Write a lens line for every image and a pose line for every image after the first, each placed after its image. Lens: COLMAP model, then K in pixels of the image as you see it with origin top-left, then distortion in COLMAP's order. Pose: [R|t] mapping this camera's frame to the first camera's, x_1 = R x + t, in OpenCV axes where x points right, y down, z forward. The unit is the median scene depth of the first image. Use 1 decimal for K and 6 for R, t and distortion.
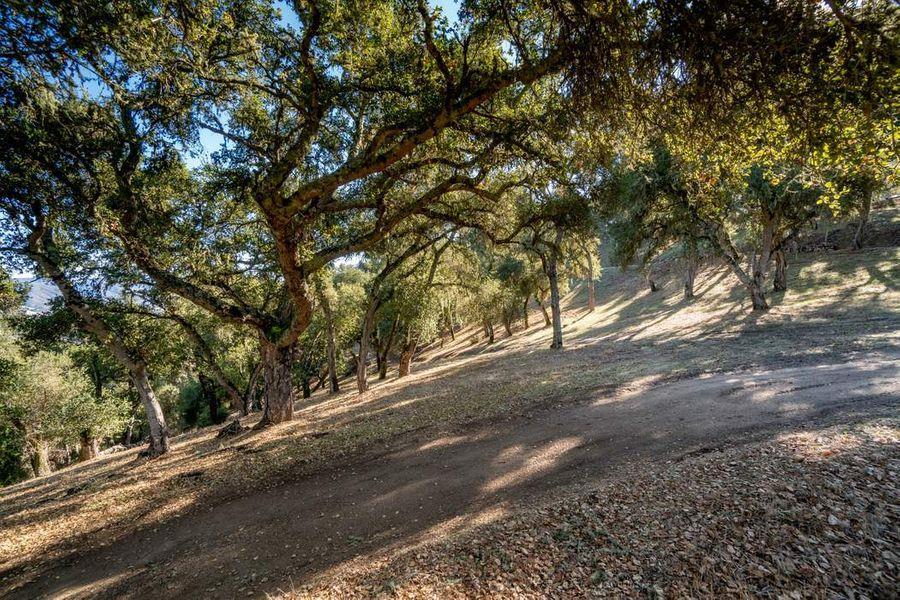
lens RADIAL K [[409.3, 0, 450.2], [0, 409.3, 296.9], [0, 0, 1]] dist [-0.078812, 0.032718]
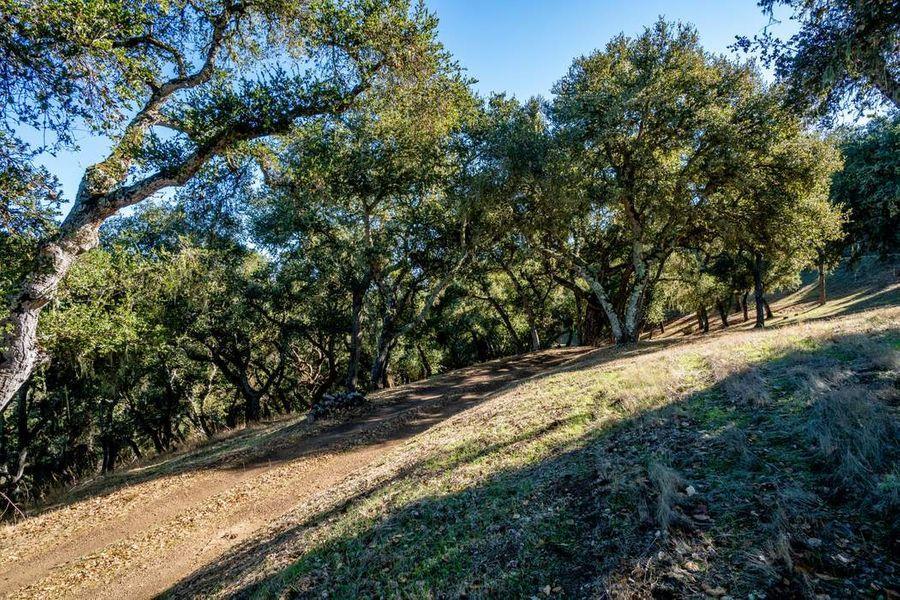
lens RADIAL K [[502.4, 0, 447.2], [0, 502.4, 293.6], [0, 0, 1]] dist [-0.004977, 0.001453]
pose [[0.929381, 0.018529, -0.368655, -0.072990], [-0.013918, 0.999788, 0.015163, 0.001371], [0.368858, -0.008961, 0.929442, -0.726999]]
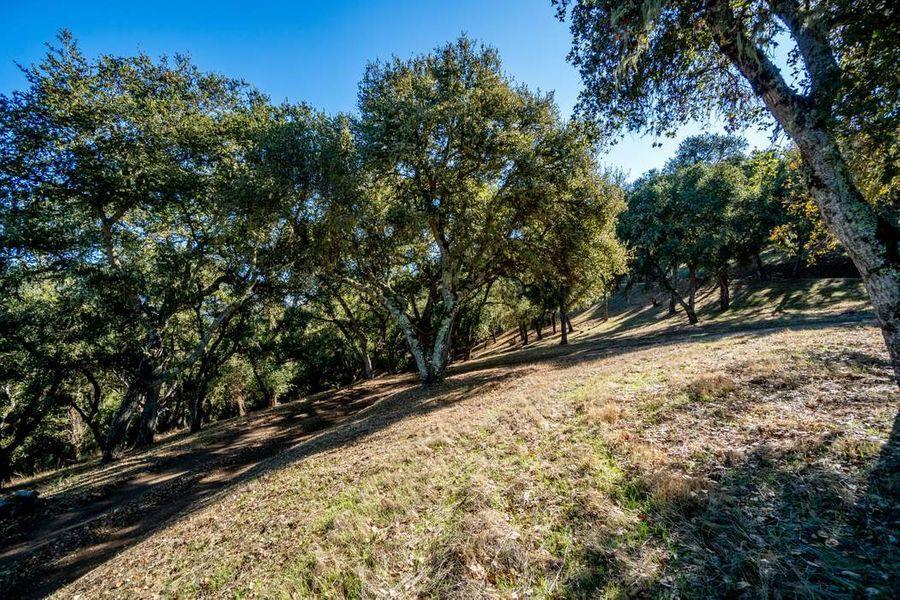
lens RADIAL K [[409.3, 0, 450.2], [0, 409.3, 296.9], [0, 0, 1]] dist [-0.078812, 0.032718]
pose [[0.995497, 0.013849, -0.093776, -0.029913], [-0.015354, 0.999764, -0.015349, -0.023565], [0.093541, 0.016719, 0.995475, -0.503658]]
